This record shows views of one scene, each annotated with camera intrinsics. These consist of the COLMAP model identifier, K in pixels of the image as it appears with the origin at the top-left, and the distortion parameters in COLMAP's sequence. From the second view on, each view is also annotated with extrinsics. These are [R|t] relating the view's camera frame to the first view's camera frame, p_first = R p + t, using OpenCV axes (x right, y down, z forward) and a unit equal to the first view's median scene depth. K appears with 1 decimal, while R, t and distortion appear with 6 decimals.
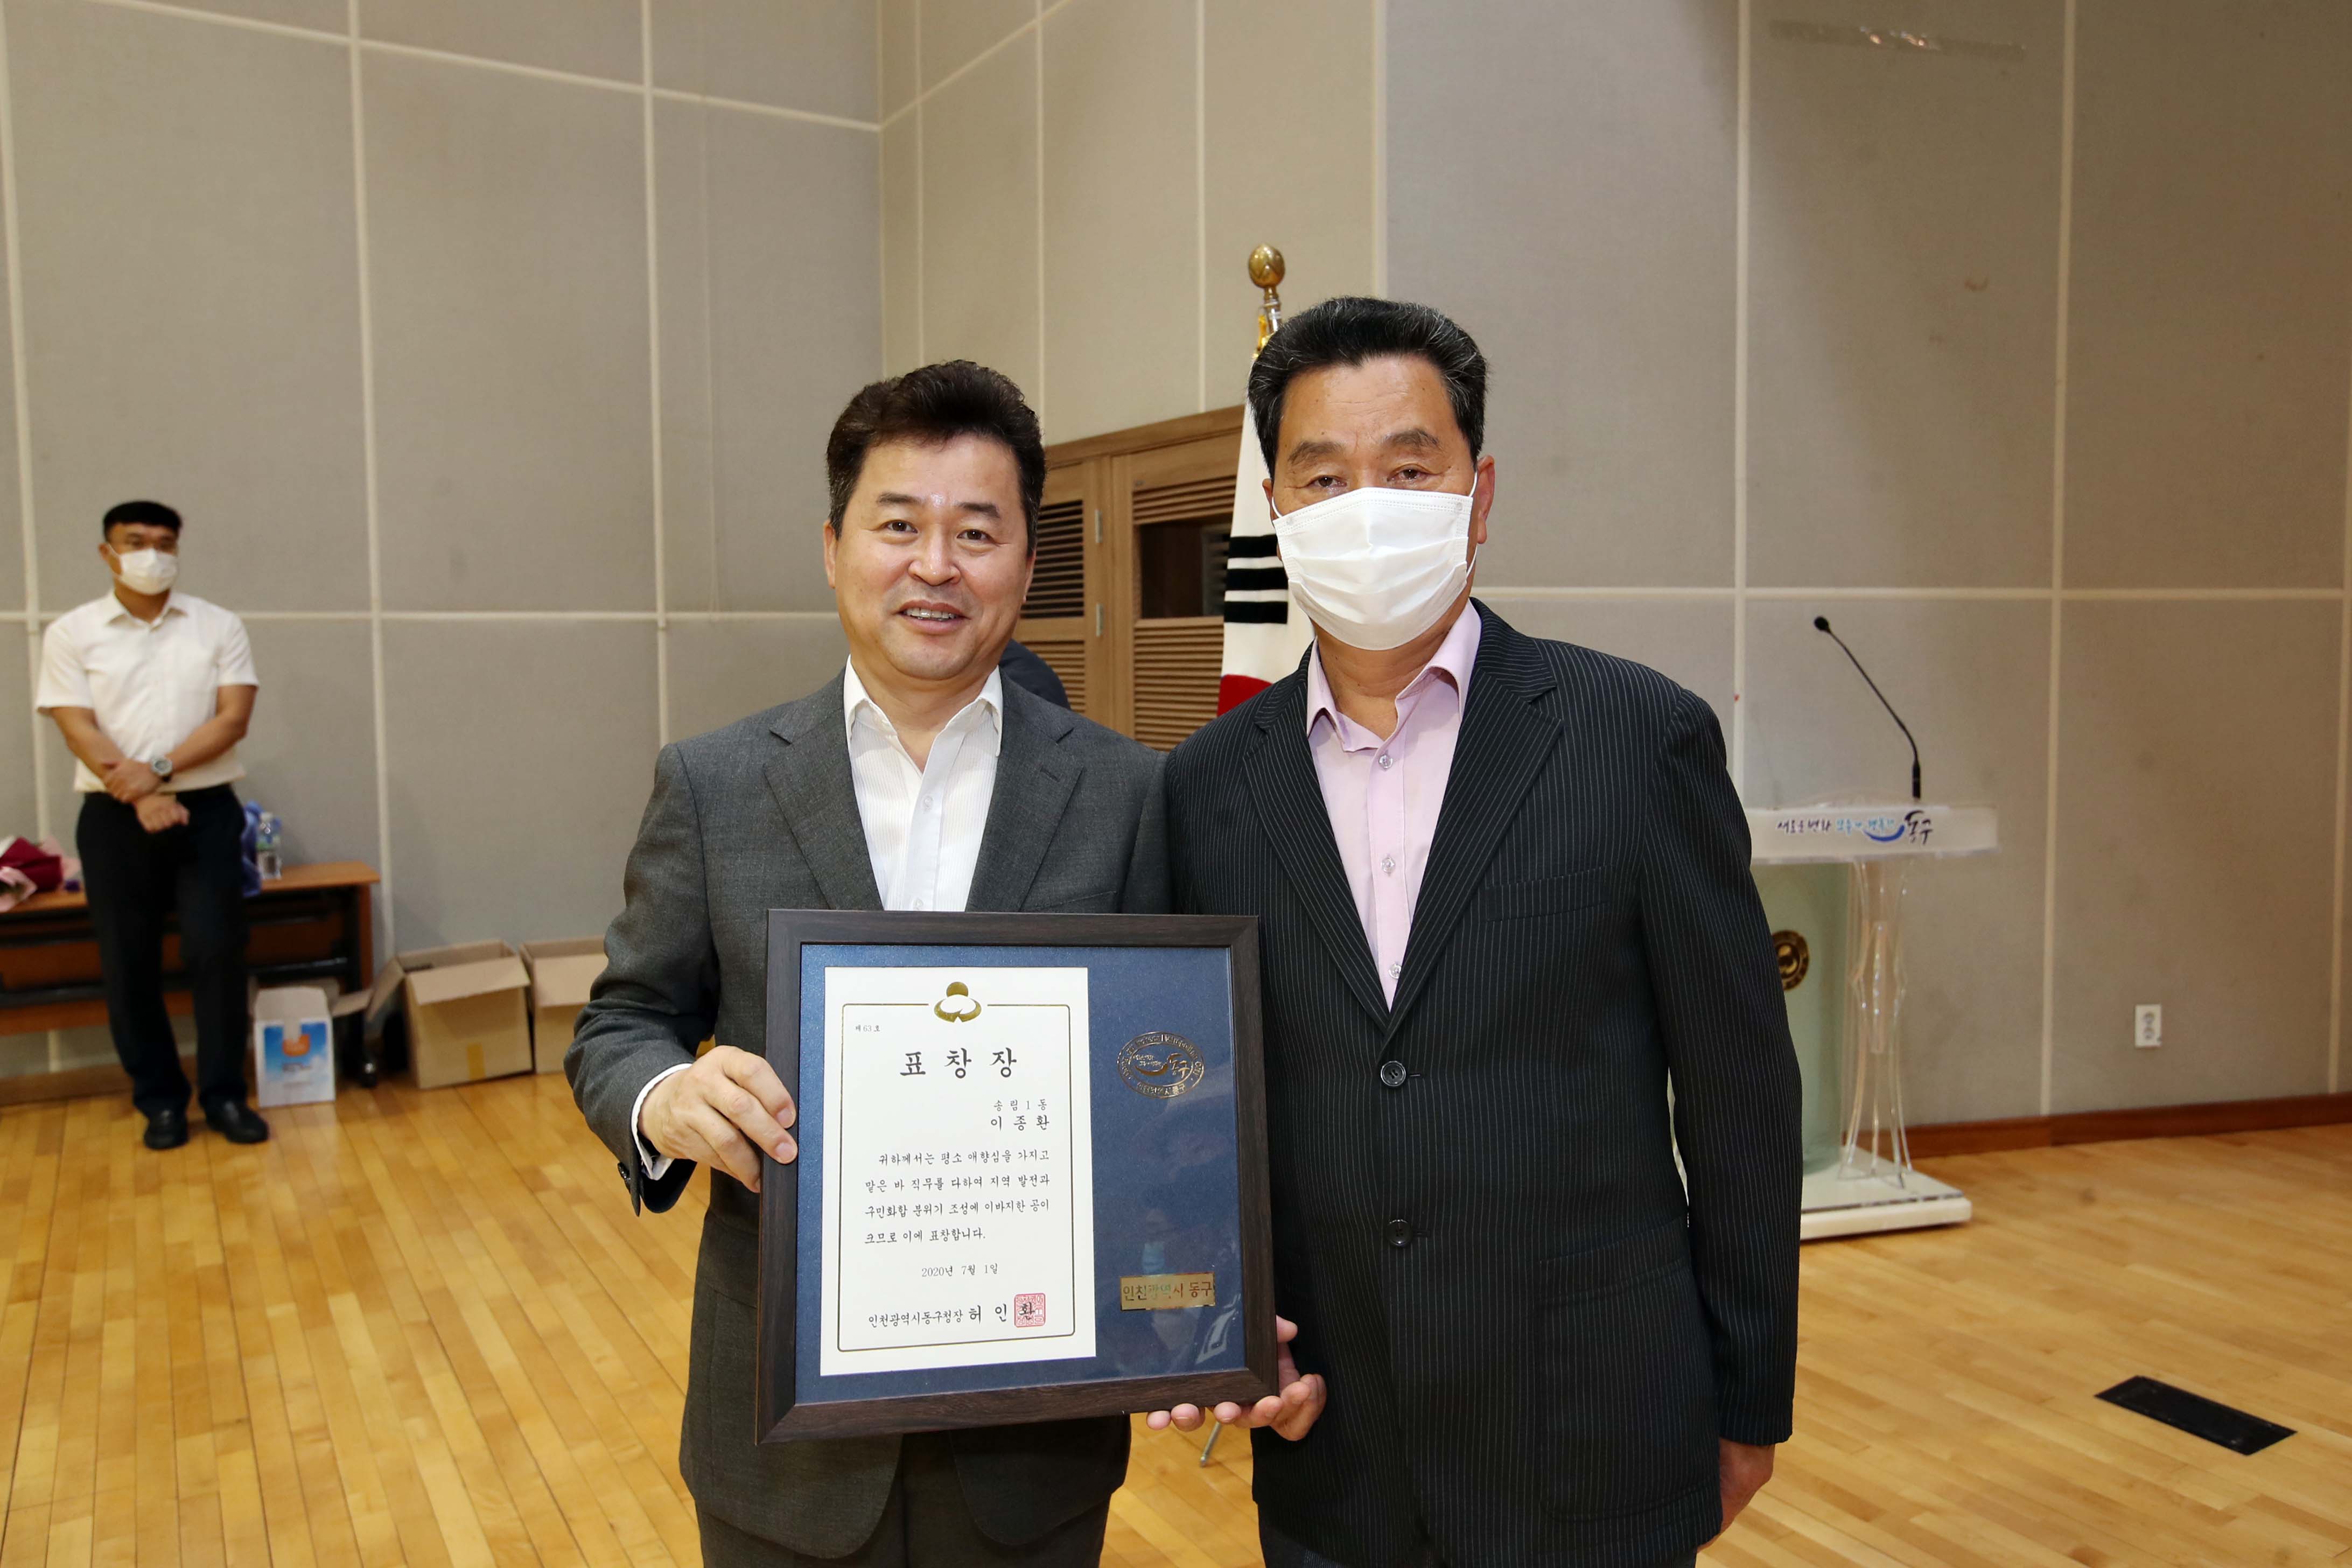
lens RADIAL K [[1625.4, 0, 1165.1], [0, 1625.4, 762.4], [0, 0, 1]] dist [-0.036907, 0.050896]
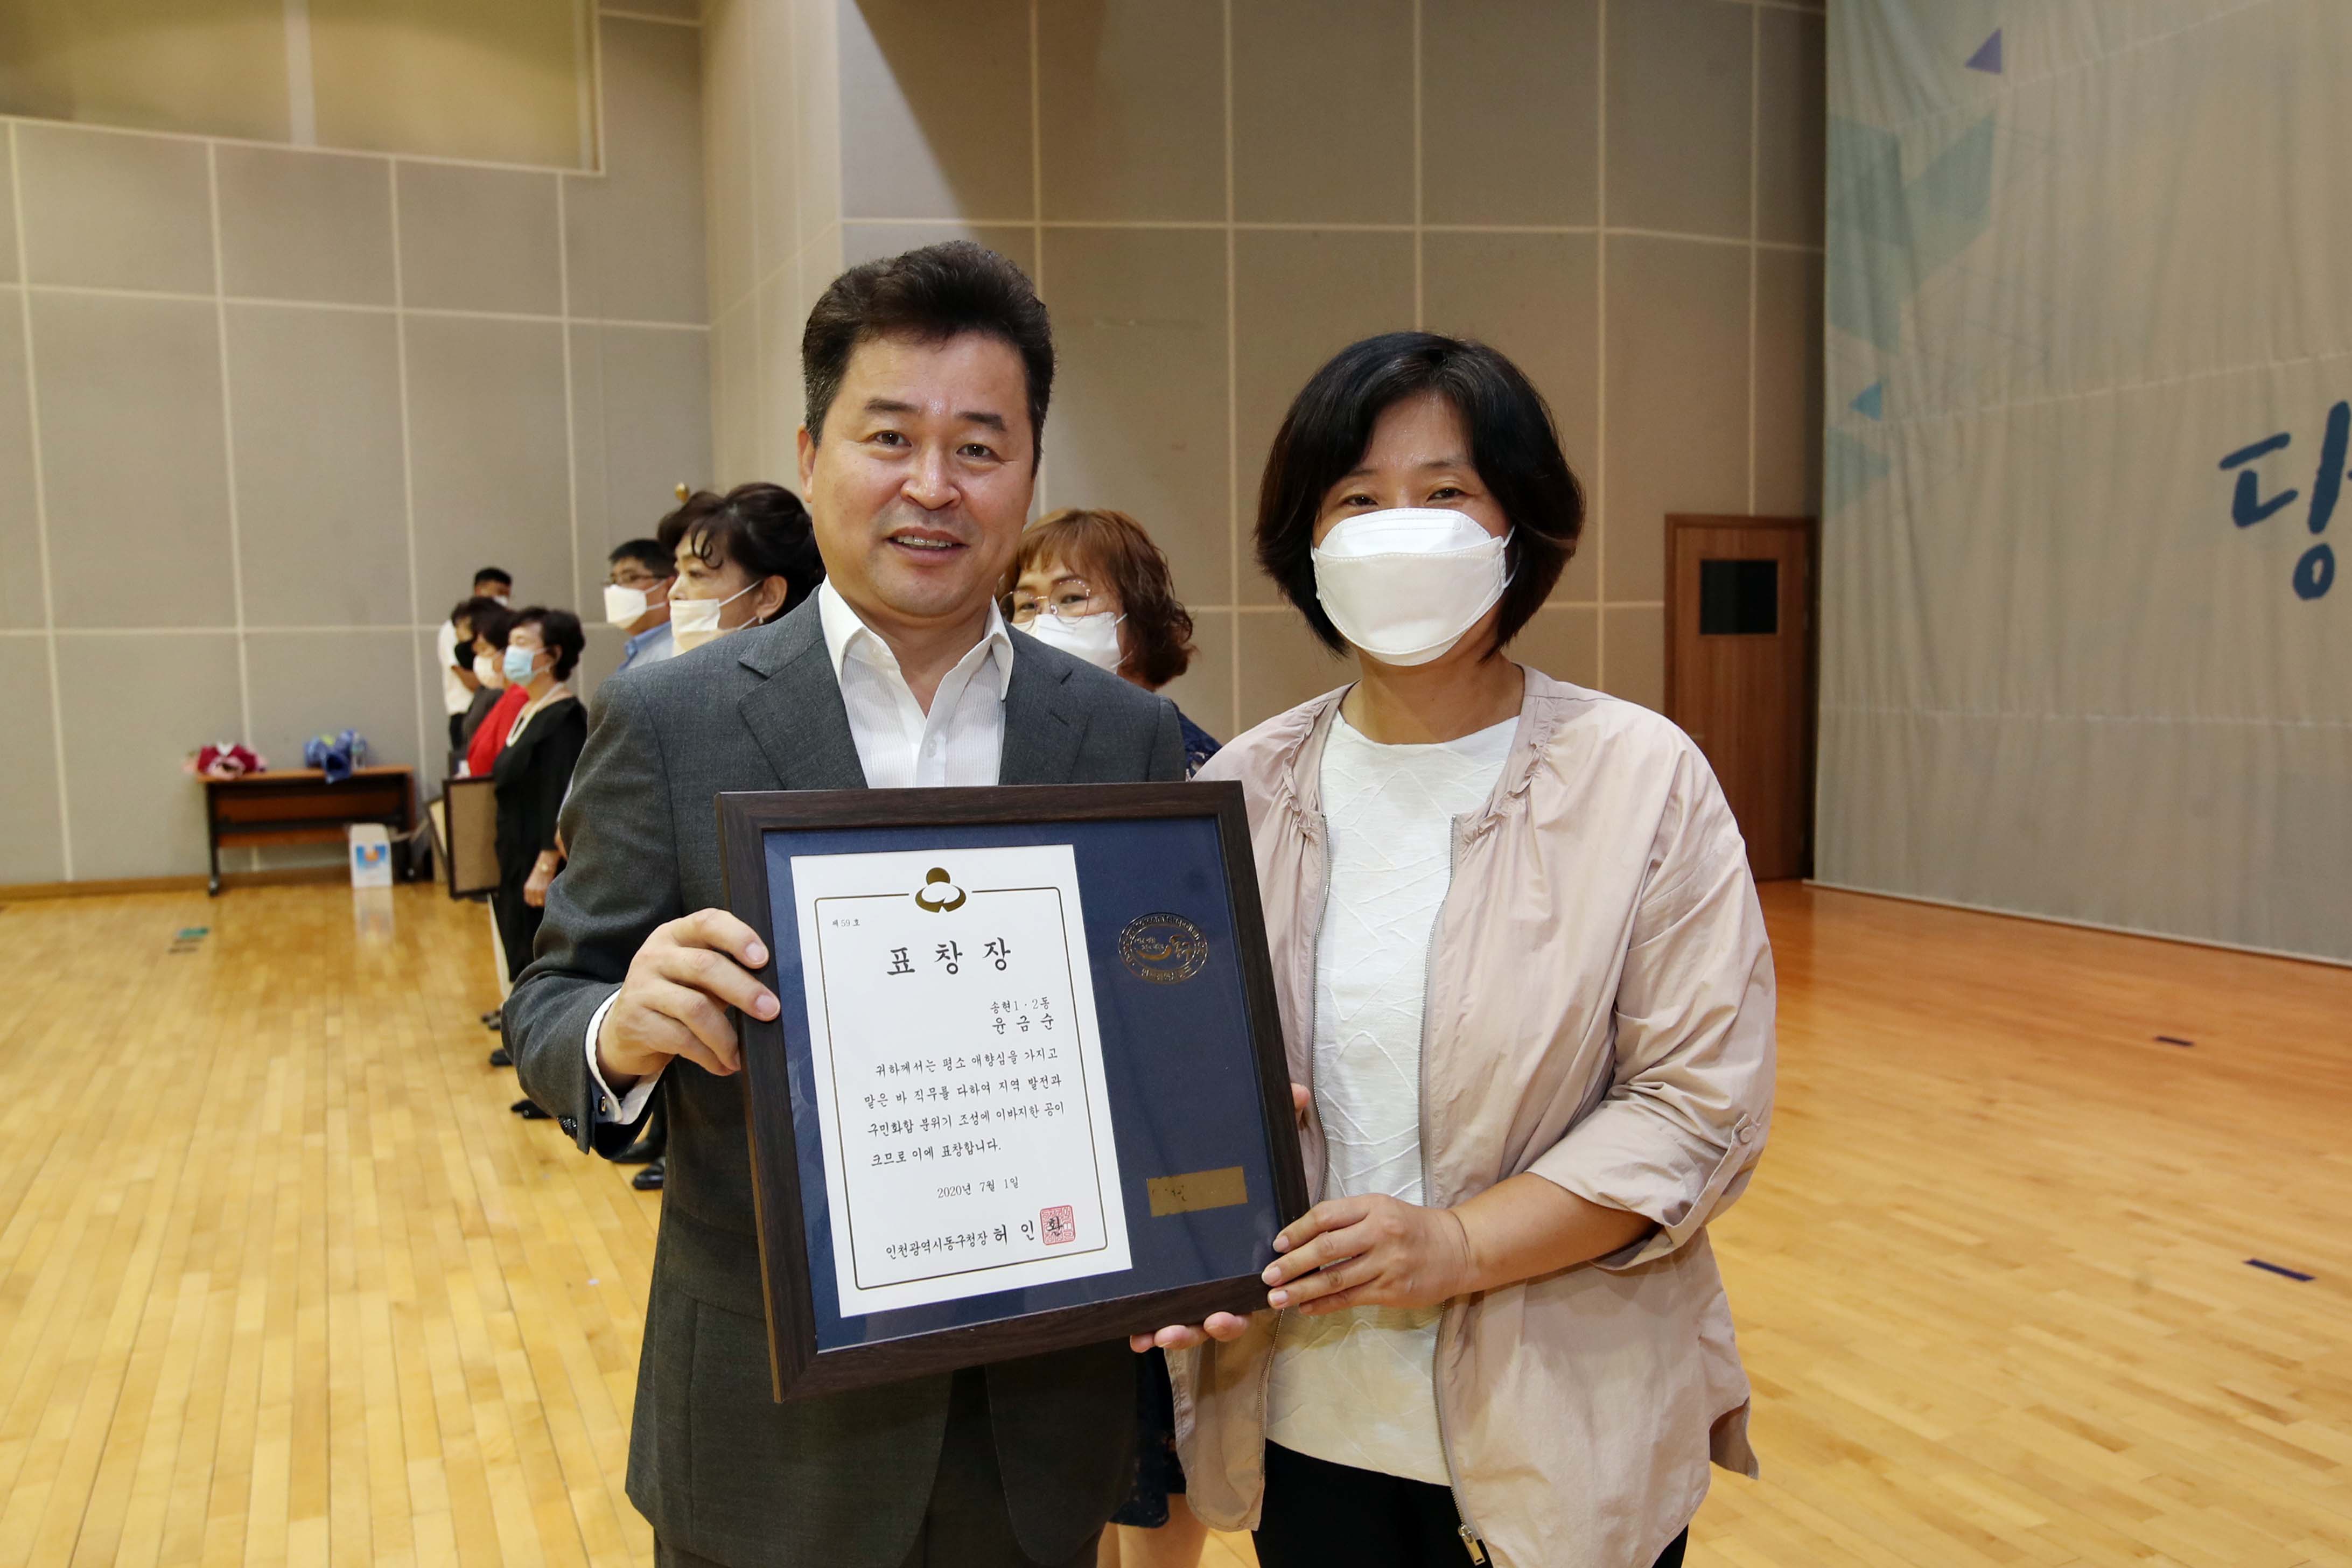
lens RADIAL K [[1625.4, 0, 1099.5], [0, 1625.4, 805.4], [0, 0, 1]] dist [-0.036907, 0.050896]
pose [[0.992661, 0.003111, -0.120888, 0.623851], [0.000530, 0.999548, 0.030073, 0.068349], [0.120927, -0.029916, 0.992210, -0.900482]]
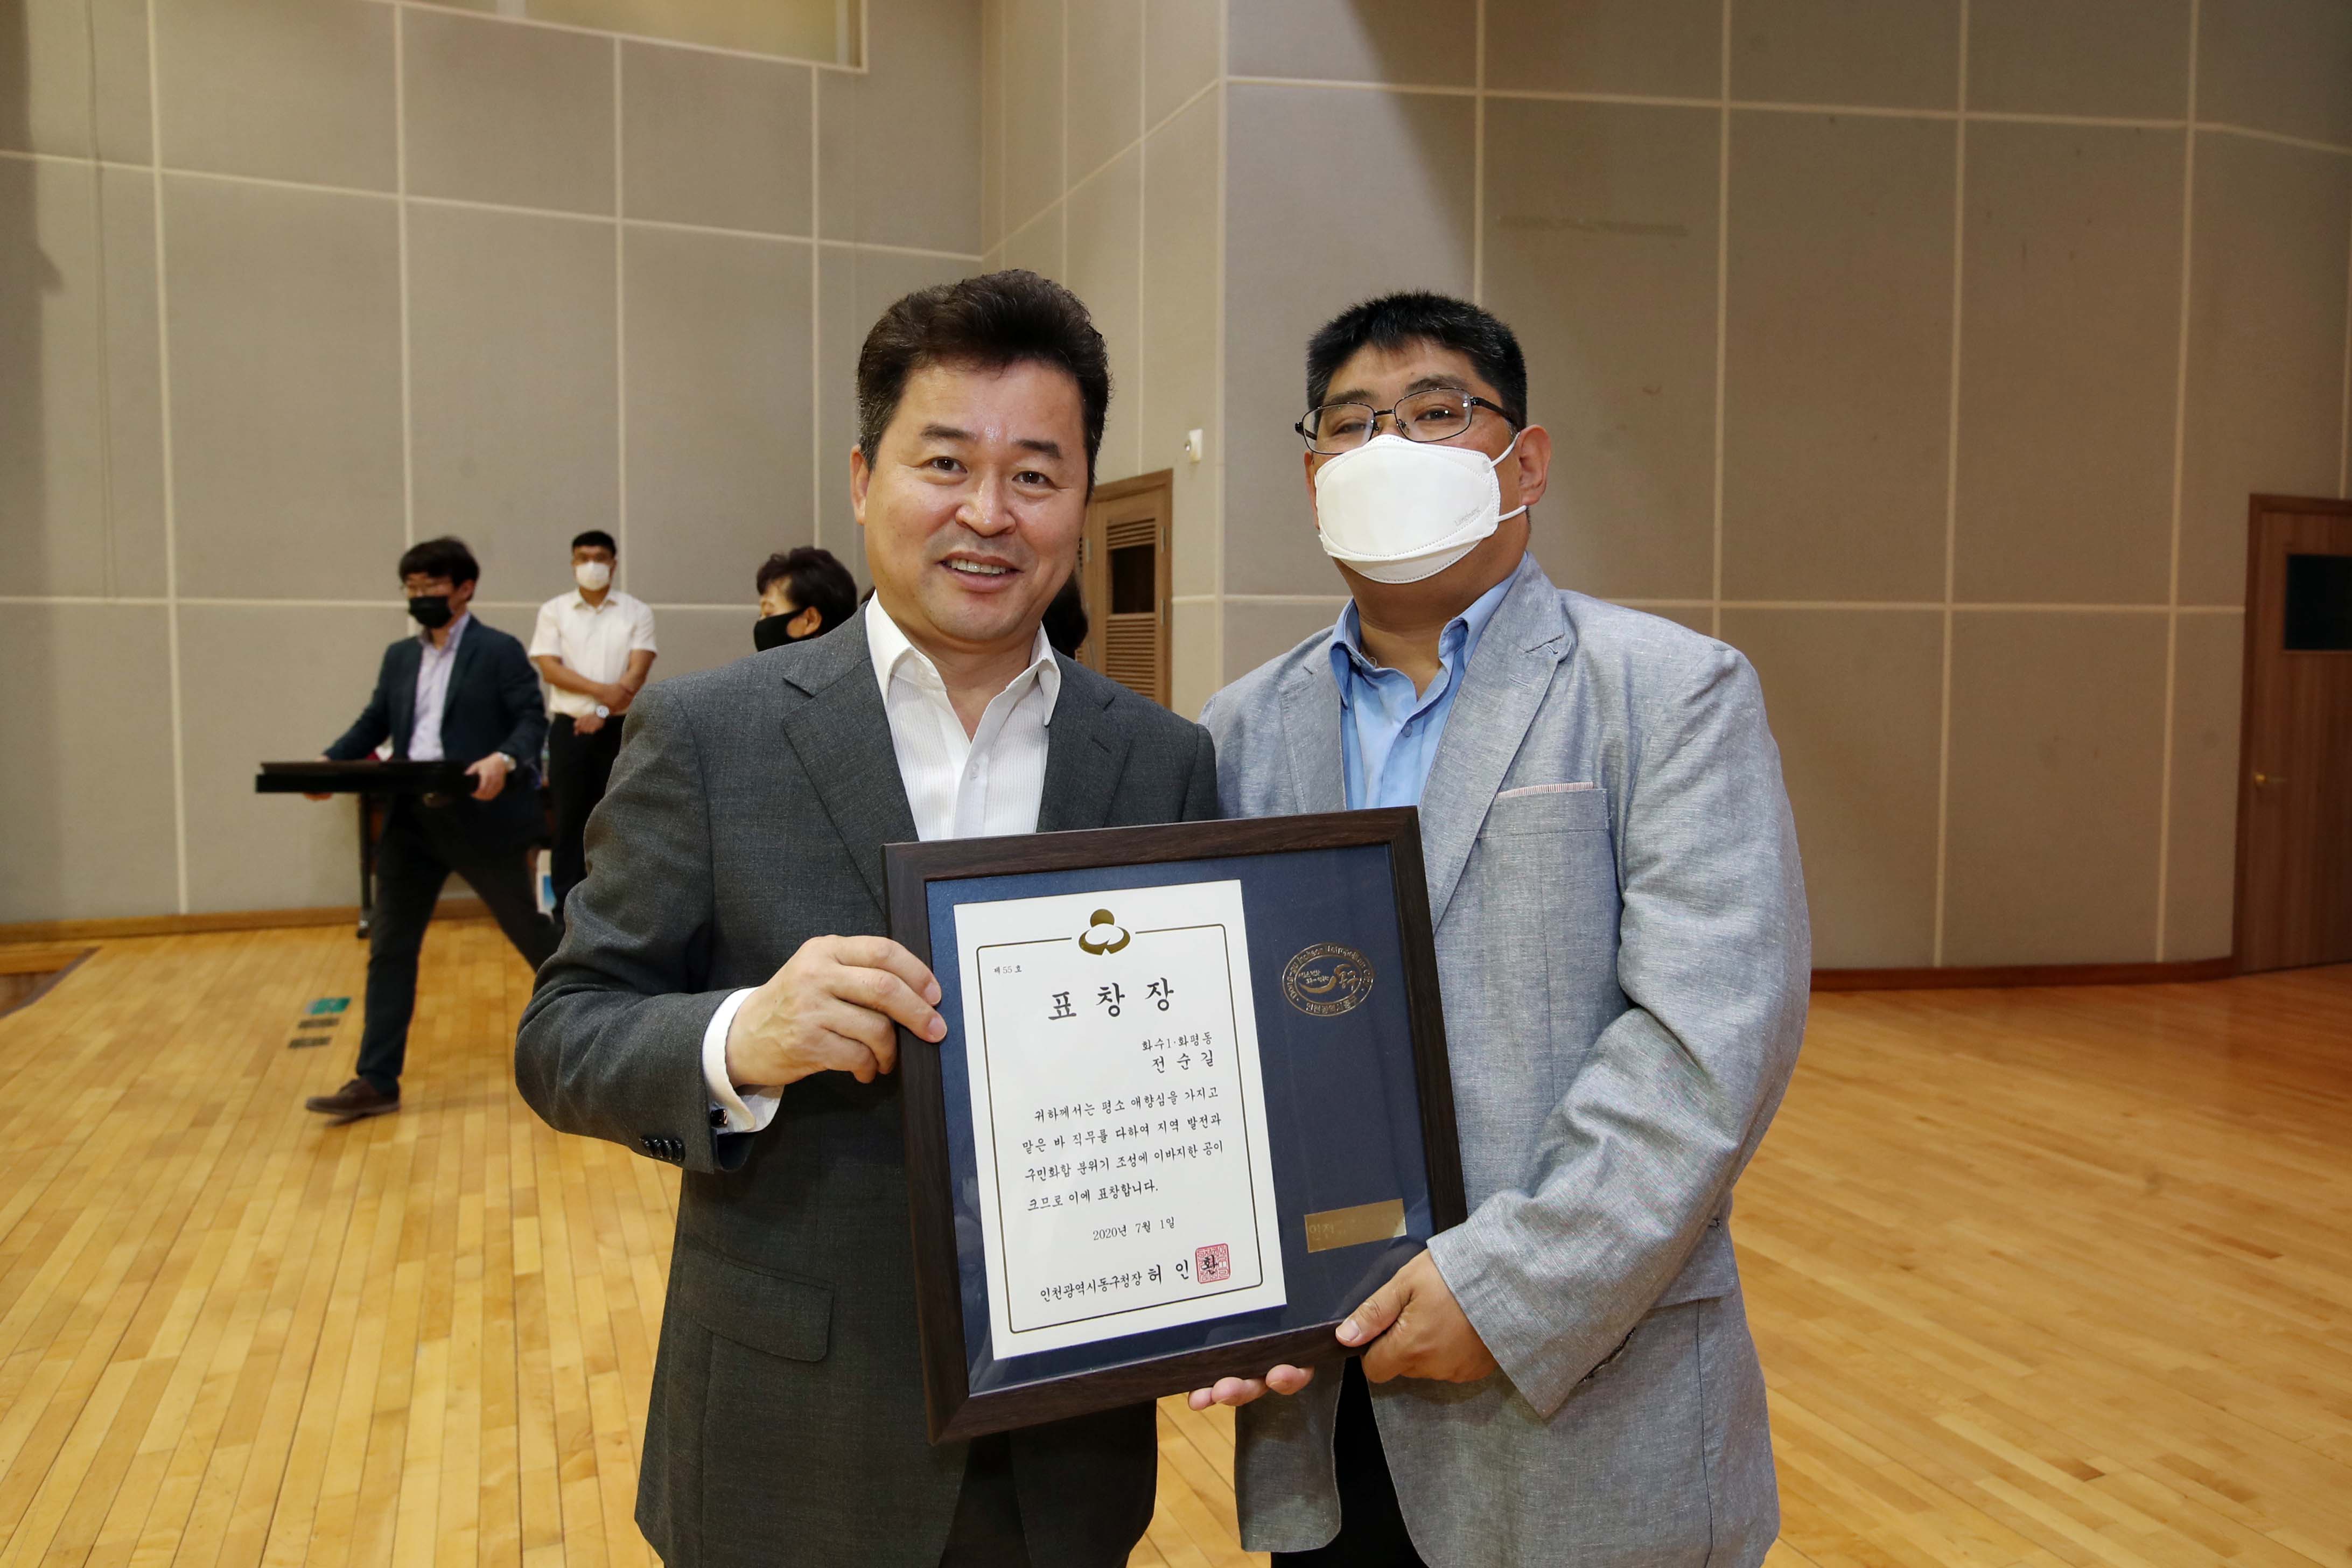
lens RADIAL K [[1552.9, 0, 1230.0], [0, 1552.9, 742.4], [0, 0, 1]] dist [-0.026090, 0.023030]
pose [[0.991836, 0.021557, -0.125681, 0.302579], [-0.022114, 0.999751, -0.003041, 0.032423], [0.125584, 0.005796, 0.992066, -0.417445]]
